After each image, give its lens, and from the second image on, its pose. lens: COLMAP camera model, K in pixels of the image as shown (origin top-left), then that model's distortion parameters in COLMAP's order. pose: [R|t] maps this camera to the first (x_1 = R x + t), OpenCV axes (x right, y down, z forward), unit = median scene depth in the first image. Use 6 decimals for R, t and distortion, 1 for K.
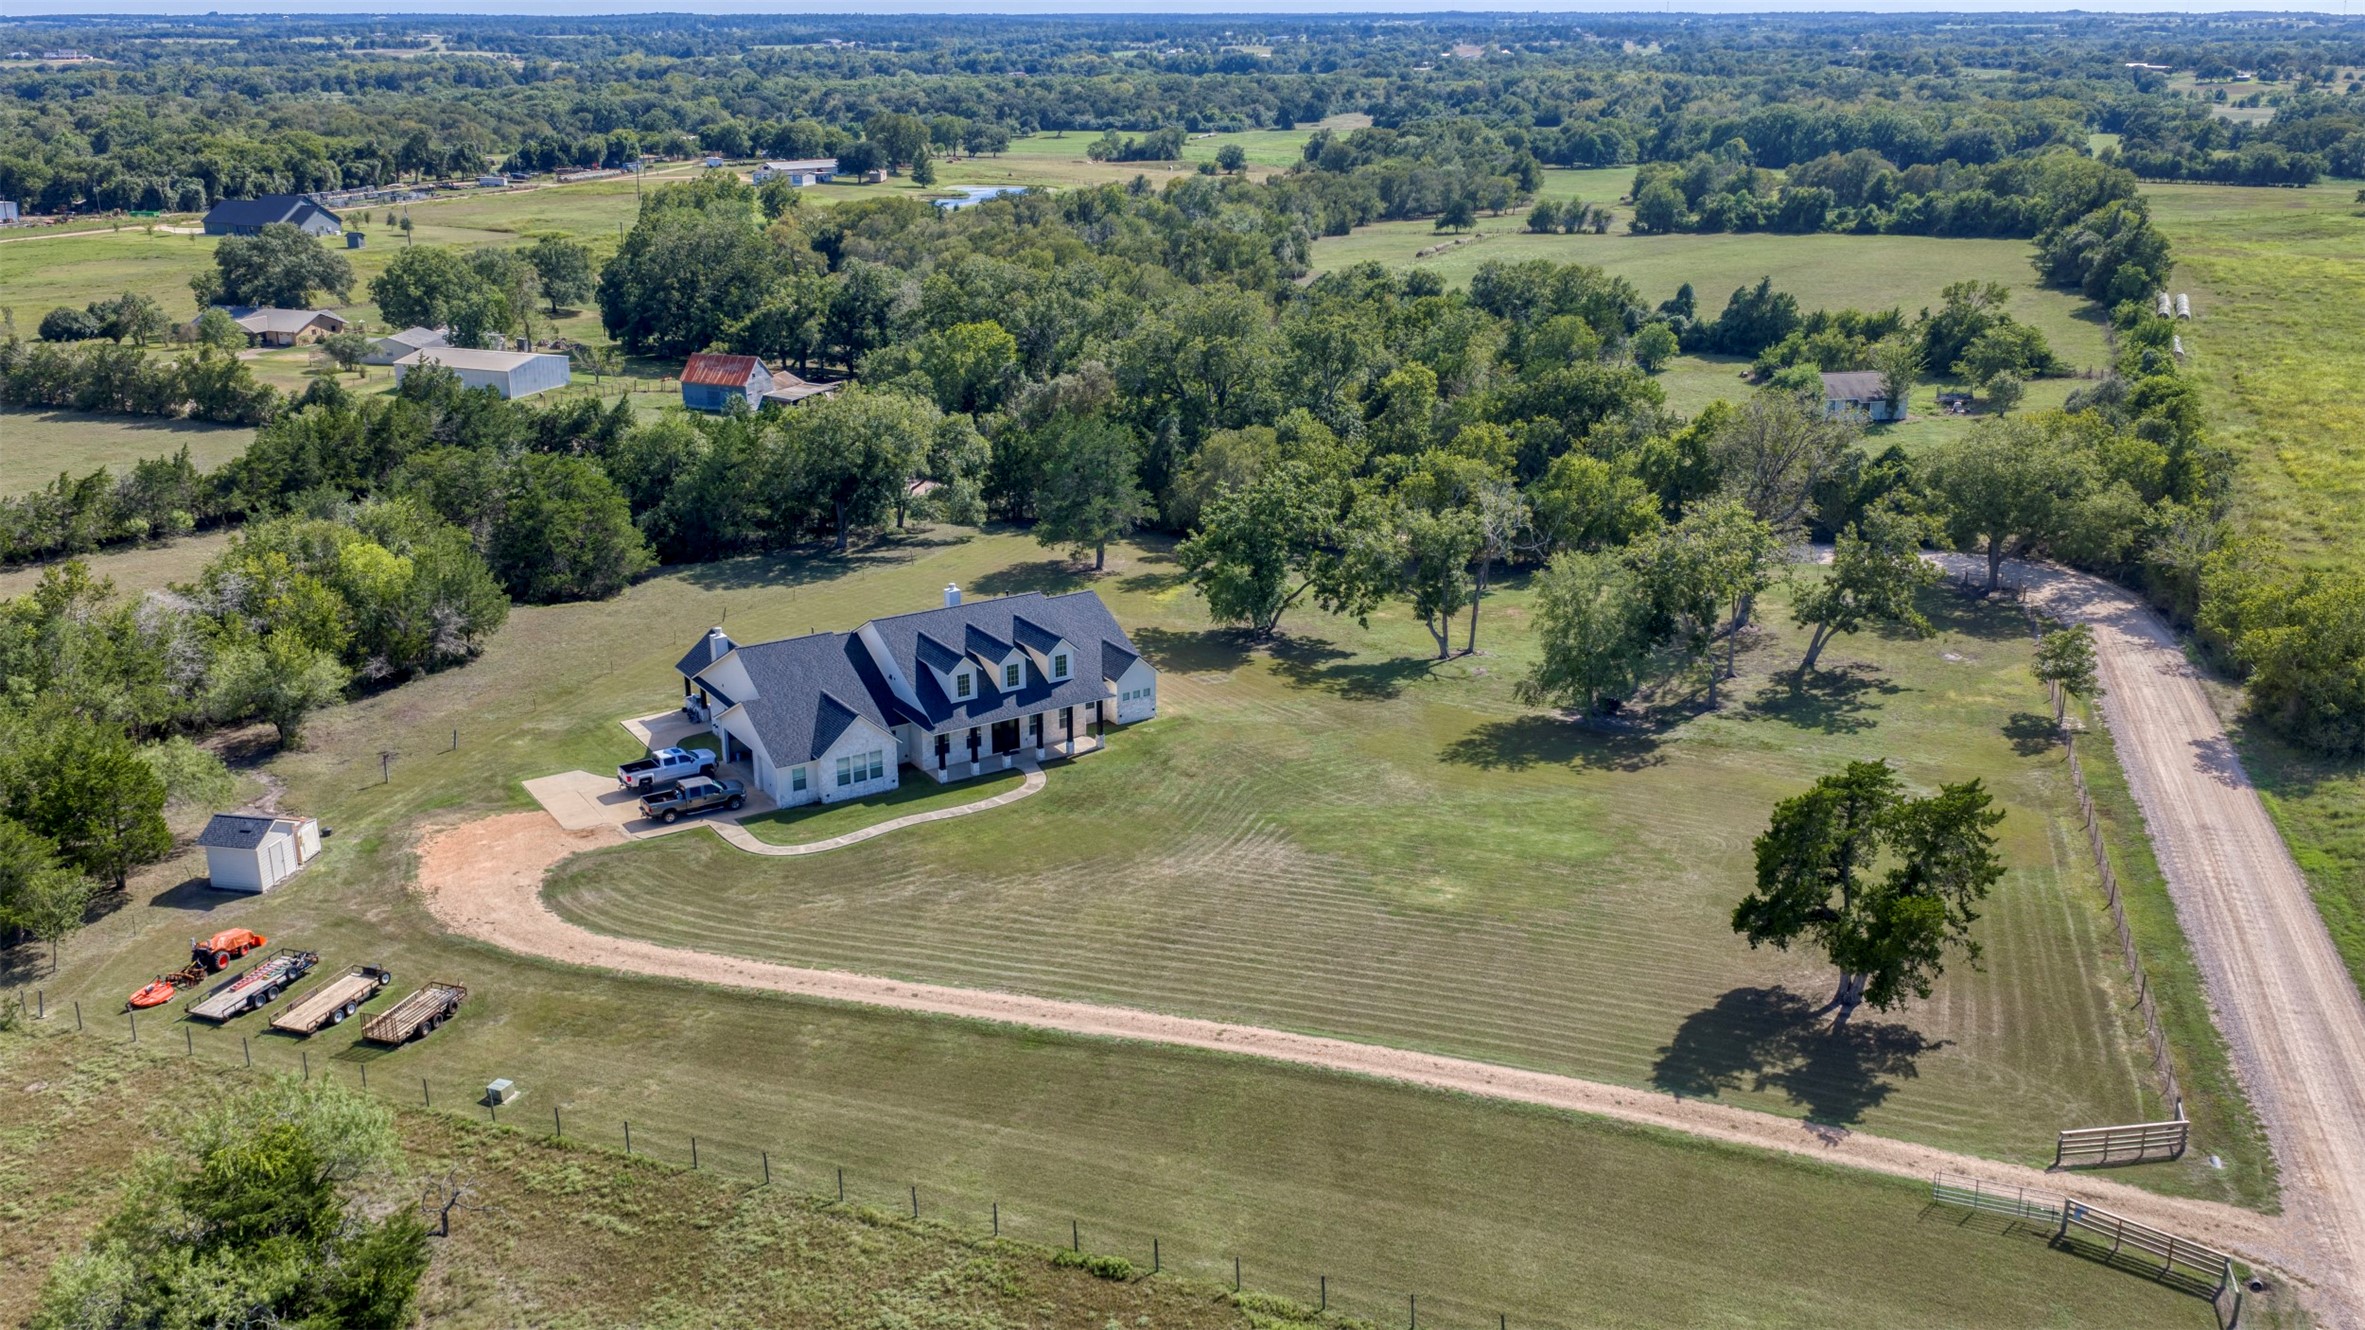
lens RADIAL K [[1940.2, 0, 1182.5], [0, 1940.2, 665.0], [0, 0, 1]] dist [0.003621, -0.002228]
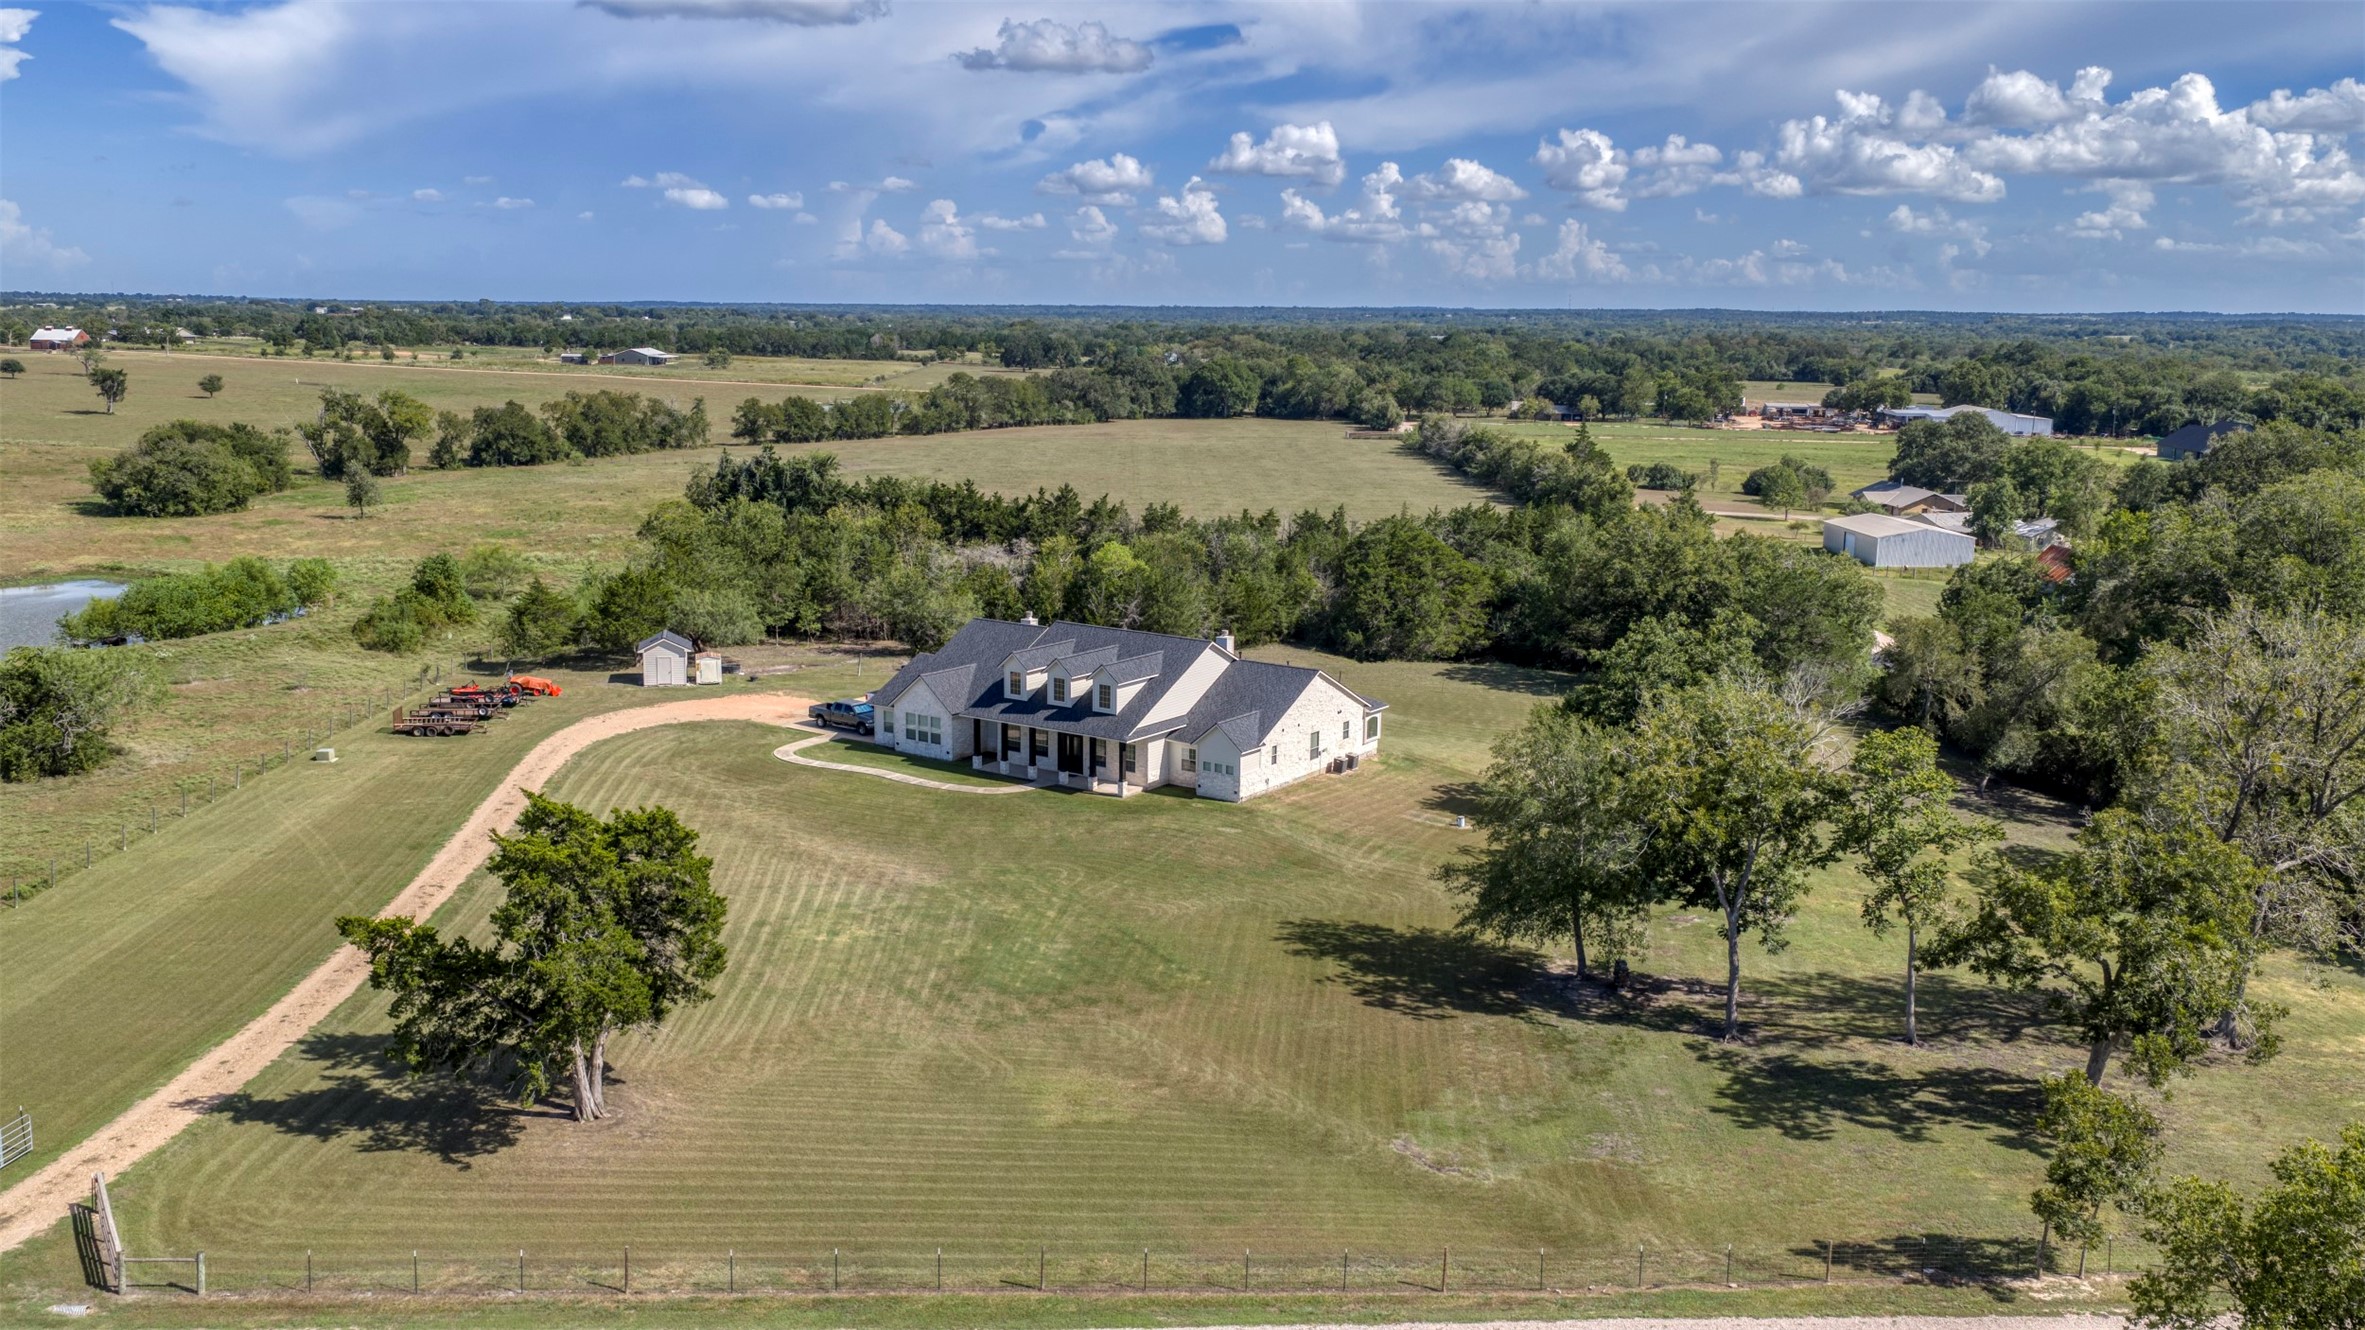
lens RADIAL K [[1941.9, 0, 1182.5], [0, 1941.9, 665.0], [0, 0, 1]] dist [0.024336, -0.060278]
pose [[0.391698, 0.173544, -0.903579, 0.823947], [-0.302689, 0.951693, 0.051570, -0.076502], [0.868880, 0.253304, 0.425306, 0.637696]]
